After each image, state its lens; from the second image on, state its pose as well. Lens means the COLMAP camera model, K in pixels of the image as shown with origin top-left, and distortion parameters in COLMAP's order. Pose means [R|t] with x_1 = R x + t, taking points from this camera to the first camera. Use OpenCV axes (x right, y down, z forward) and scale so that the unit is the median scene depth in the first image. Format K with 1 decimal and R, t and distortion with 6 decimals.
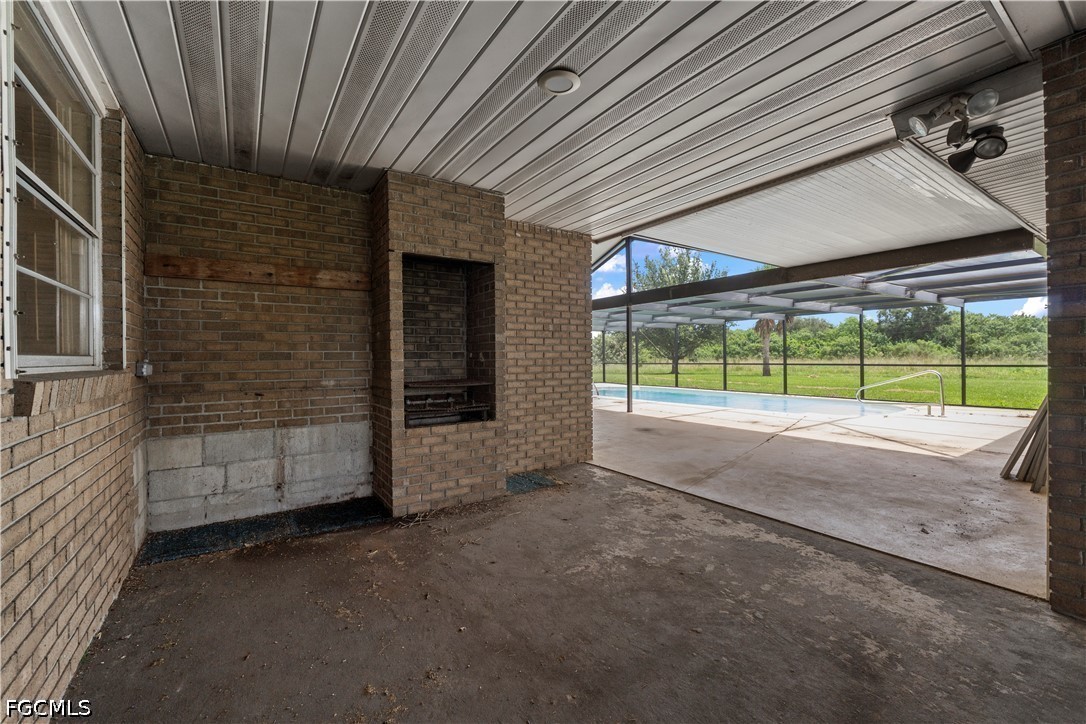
lens RADIAL K [[452.9, 0, 543.0], [0, 452.9, 362.0], [0, 0, 1]] dist [-0.007928, -0.000062]
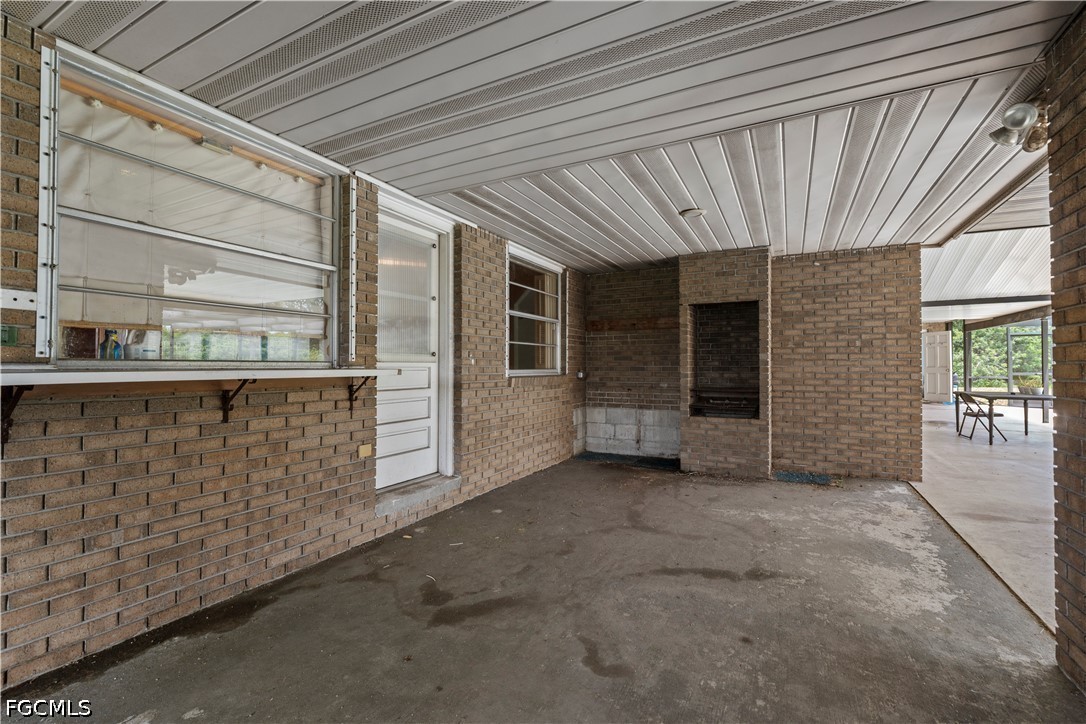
lens RADIAL K [[470.1, 0, 543.0], [0, 470.1, 362.0], [0, 0, 1]] dist [-0.000543, -0.000040]
pose [[0.476659, 0.000469, -0.879088, 0.907380], [-0.011342, 0.999920, -0.005616, -0.026389], [0.879015, 0.012648, 0.476627, -0.235047]]
